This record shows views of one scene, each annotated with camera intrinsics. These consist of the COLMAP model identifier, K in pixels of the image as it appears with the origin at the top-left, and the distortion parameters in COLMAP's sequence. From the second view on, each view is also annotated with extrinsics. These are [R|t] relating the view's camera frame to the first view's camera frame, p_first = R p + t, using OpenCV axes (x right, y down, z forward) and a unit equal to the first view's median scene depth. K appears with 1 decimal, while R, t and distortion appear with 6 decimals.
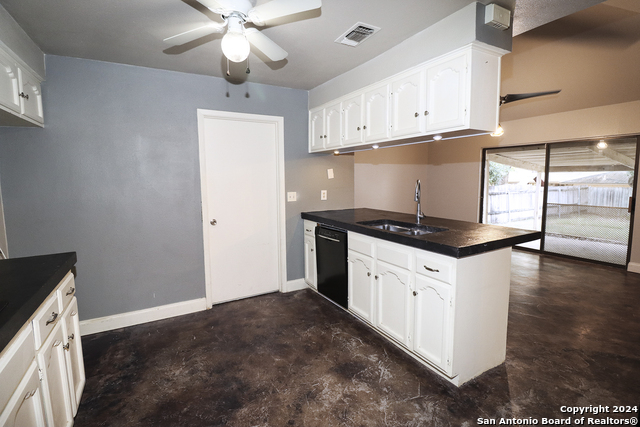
lens RADIAL K [[297.4, 0, 319.9], [0, 297.4, 205.9], [0, 0, 1]] dist [-0.001842, -0.010331]
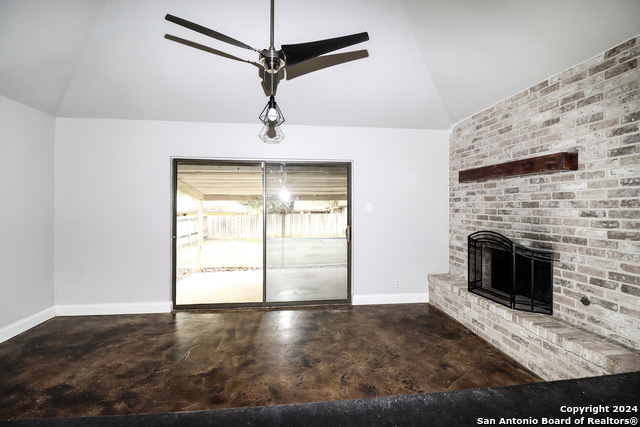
lens RADIAL K [[297.4, 0, 319.9], [0, 297.4, 205.9], [0, 0, 1]] dist [-0.001842, -0.010331]
pose [[0.386861, 0.006798, 0.922113, 0.236734], [0.086338, 0.995313, -0.043560, -0.101631], [-0.918087, 0.096465, 0.384461, 1.212931]]
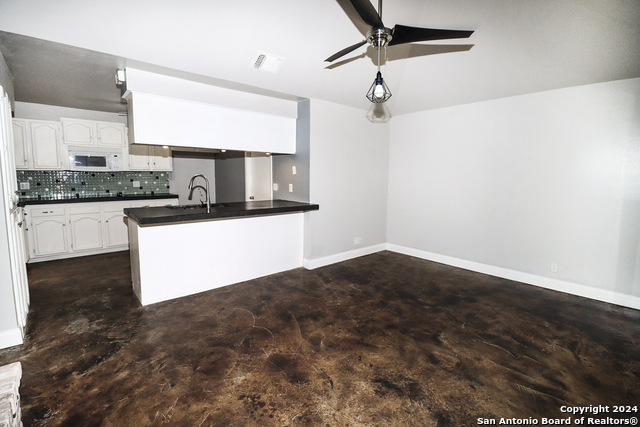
lens RADIAL K [[297.4, 0, 319.9], [0, 297.4, 205.9], [0, 0, 1]] dist [-0.001842, -0.010331]
pose [[0.203566, 0.115568, -0.972216, 1.871193], [-0.109775, 0.989442, 0.094631, -0.140204], [0.972888, 0.087461, 0.214103, 1.317067]]
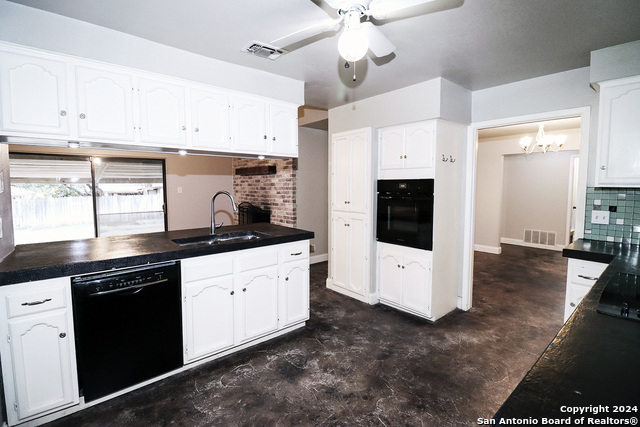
lens RADIAL K [[297.4, 0, 319.9], [0, 297.4, 205.9], [0, 0, 1]] dist [-0.001842, -0.010331]
pose [[-0.179483, -0.059122, 0.981983, -0.803261], [0.098566, 0.992089, 0.077746, -0.087628], [-0.978811, 0.110744, -0.172235, 0.888607]]
